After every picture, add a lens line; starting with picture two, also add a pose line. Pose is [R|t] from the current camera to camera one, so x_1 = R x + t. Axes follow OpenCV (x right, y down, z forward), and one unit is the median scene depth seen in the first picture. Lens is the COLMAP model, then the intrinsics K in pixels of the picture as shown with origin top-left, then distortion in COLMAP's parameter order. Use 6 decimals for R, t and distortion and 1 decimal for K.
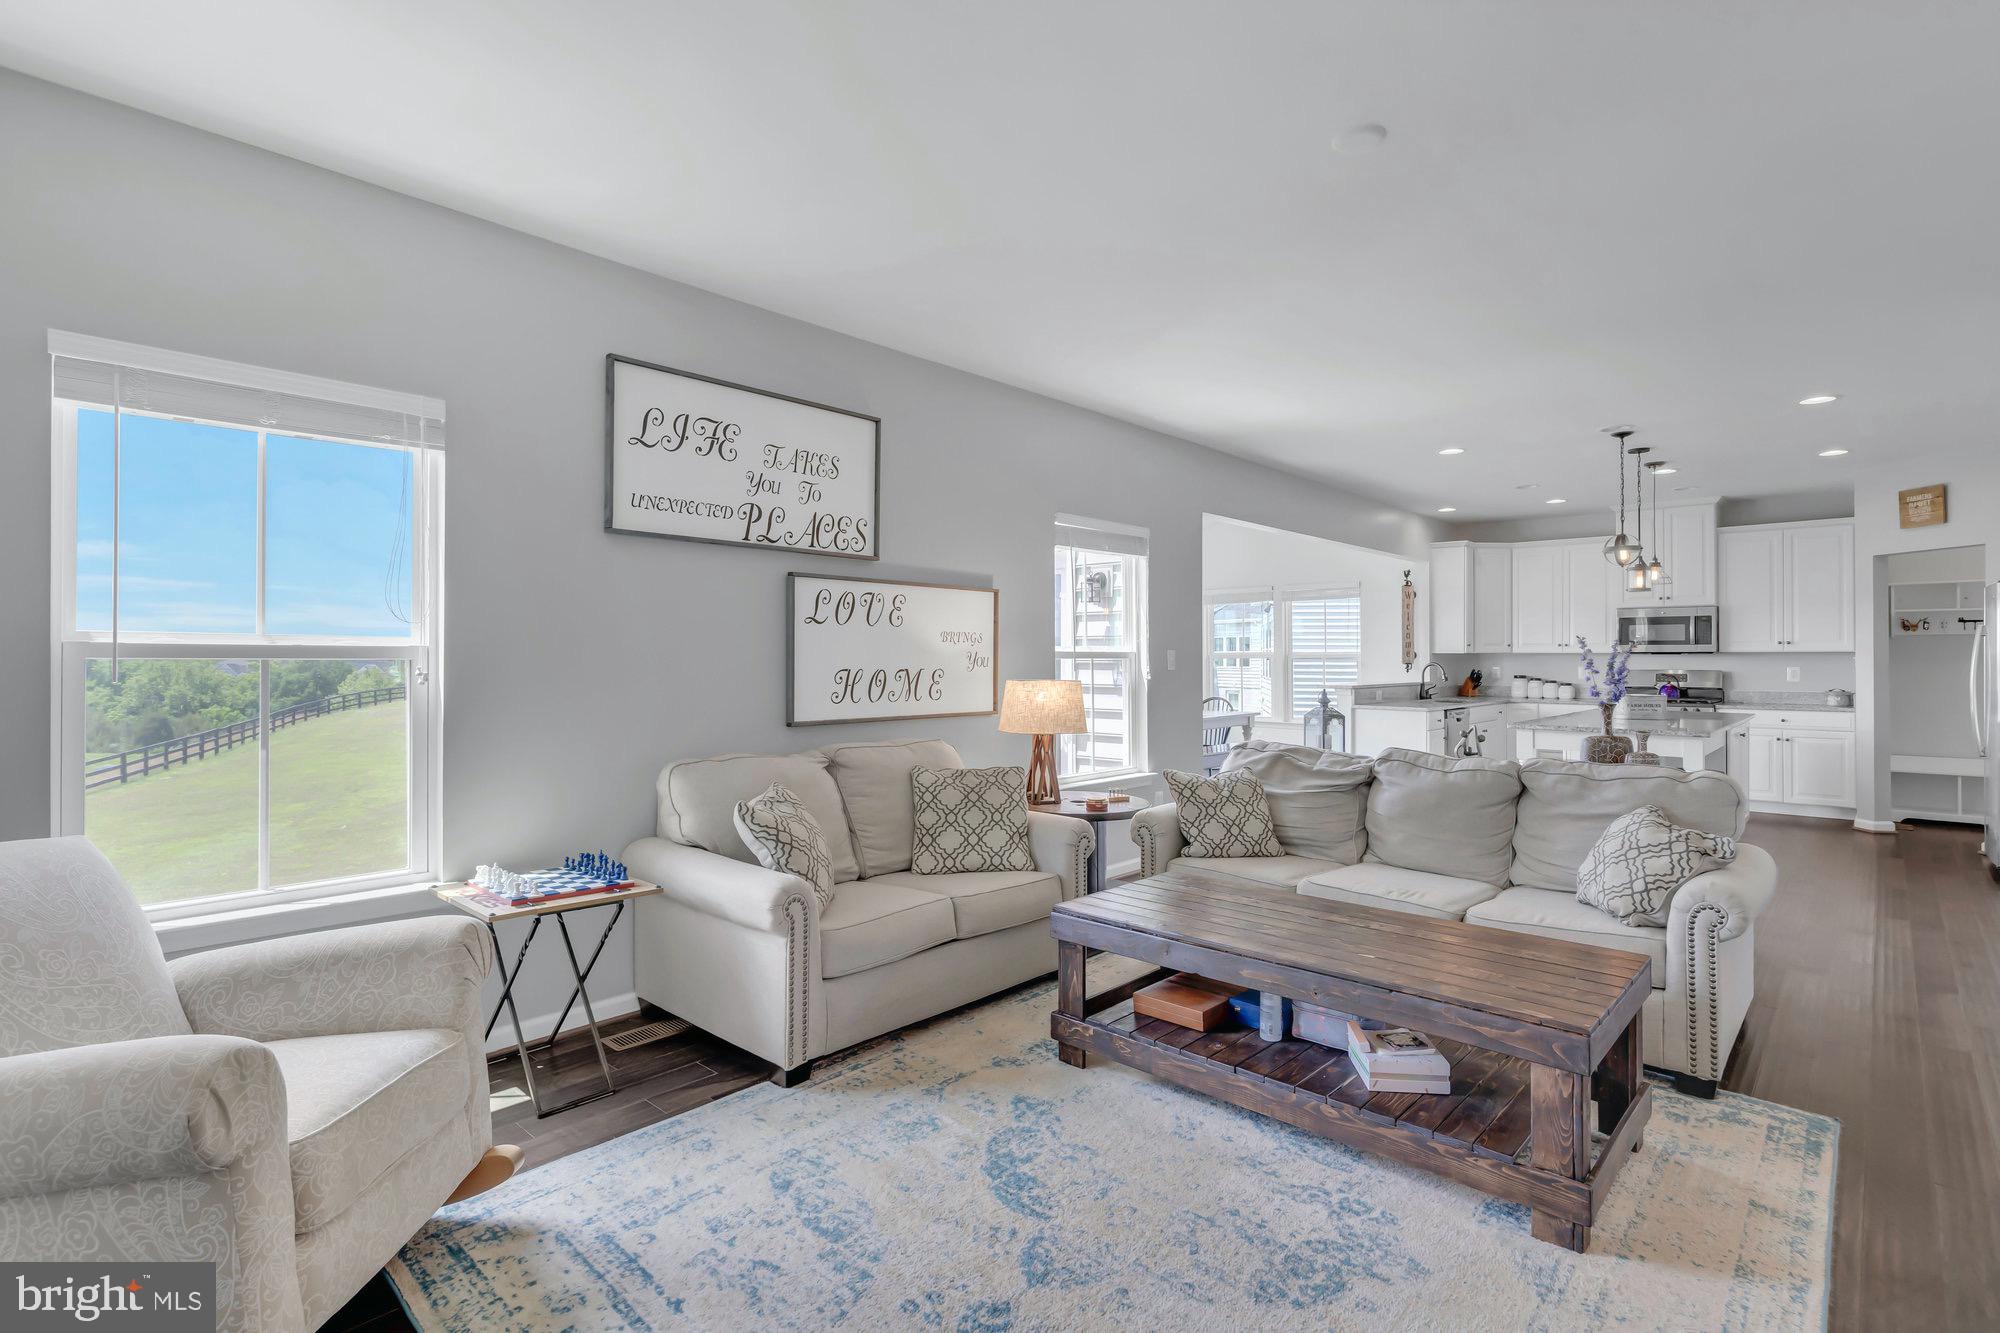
lens RADIAL K [[969.0, 0, 994.4], [0, 969.0, 677.2], [0, 0, 1]] dist [-0.001033, 0.000501]
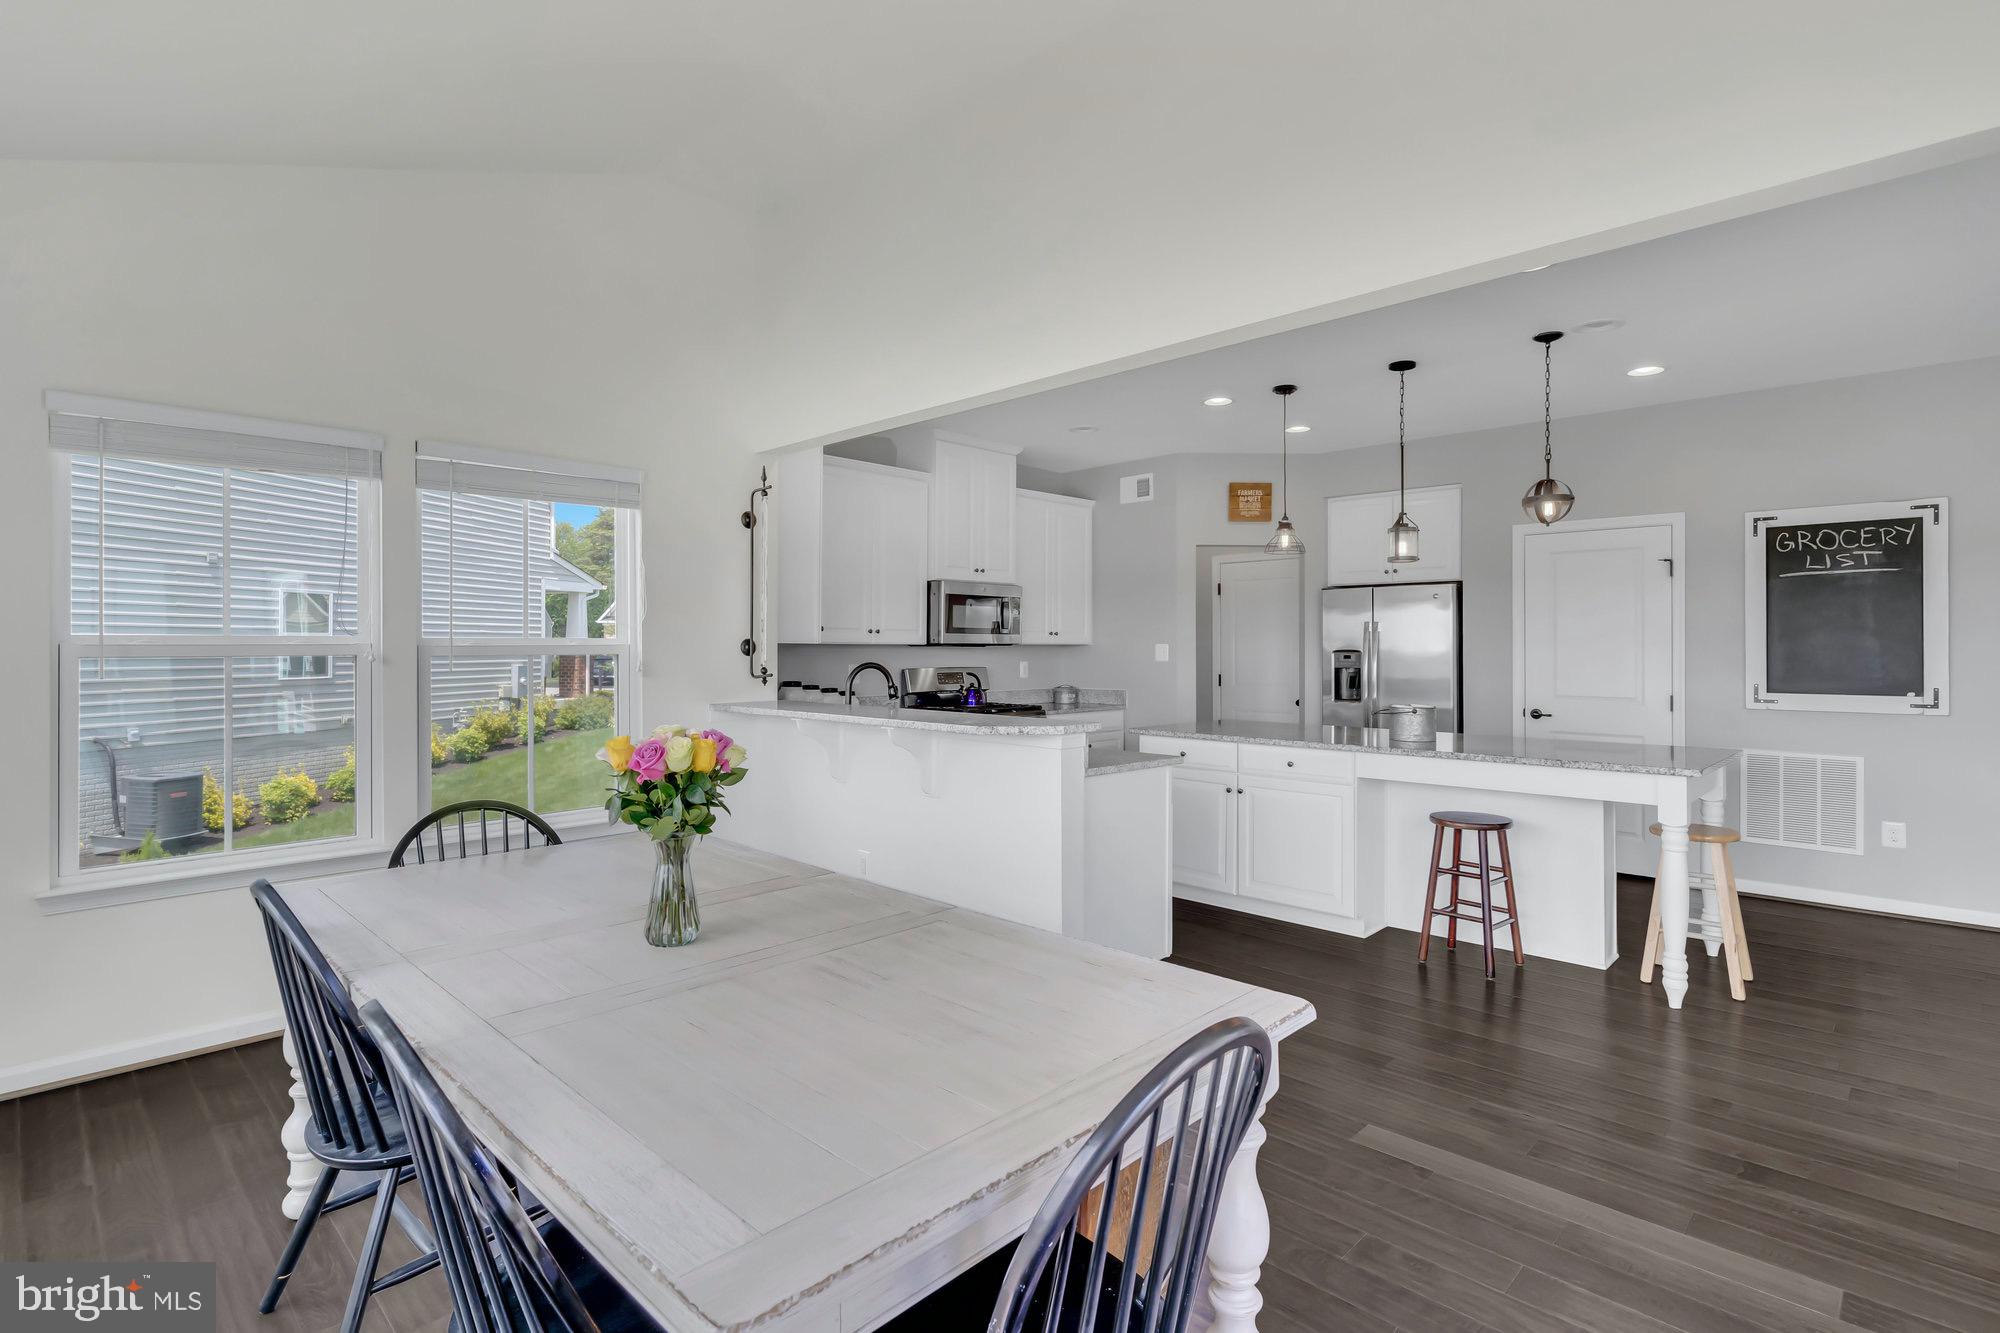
lens RADIAL K [[969.0, 0, 994.3], [0, 969.0, 641.1], [0, 0, 1]] dist [-0.001033, 0.000501]
pose [[0.034935, 0.006072, 0.999371, -0.042555], [0.018140, 0.999813, -0.006709, -0.022542], [-0.999225, 0.018363, 0.034818, 0.961369]]
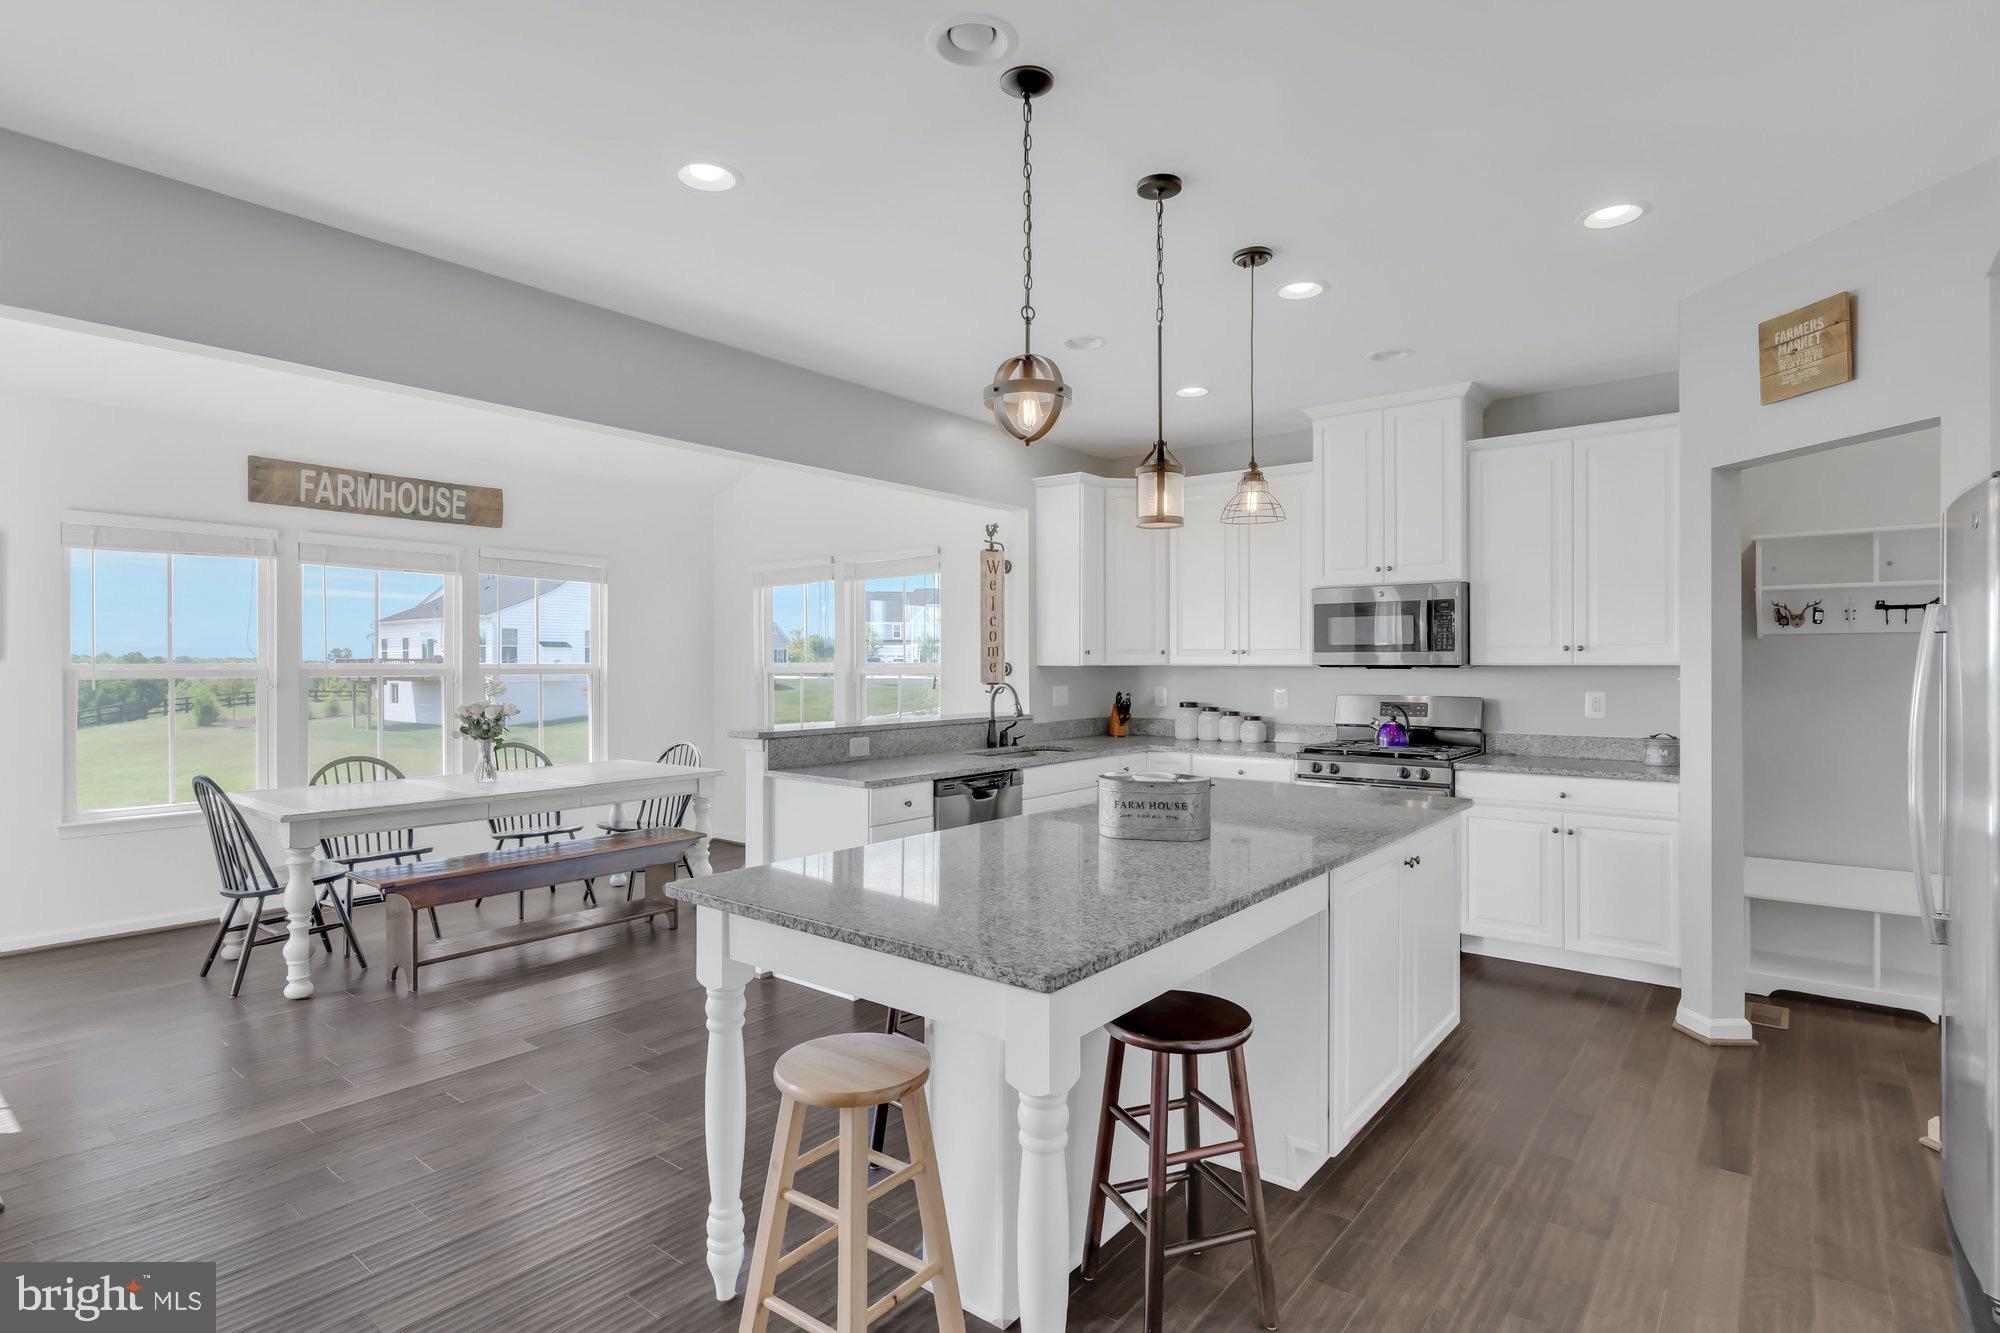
lens RADIAL K [[969.0, 0, 1008.5], [0, 969.0, 648.4], [0, 0, 1]] dist [-0.001033, 0.000501]
pose [[0.996978, 0.000335, 0.077680, 0.430809], [0.002272, 0.999437, -0.033469, -0.017185], [-0.077648, 0.033544, 0.996416, 0.454971]]
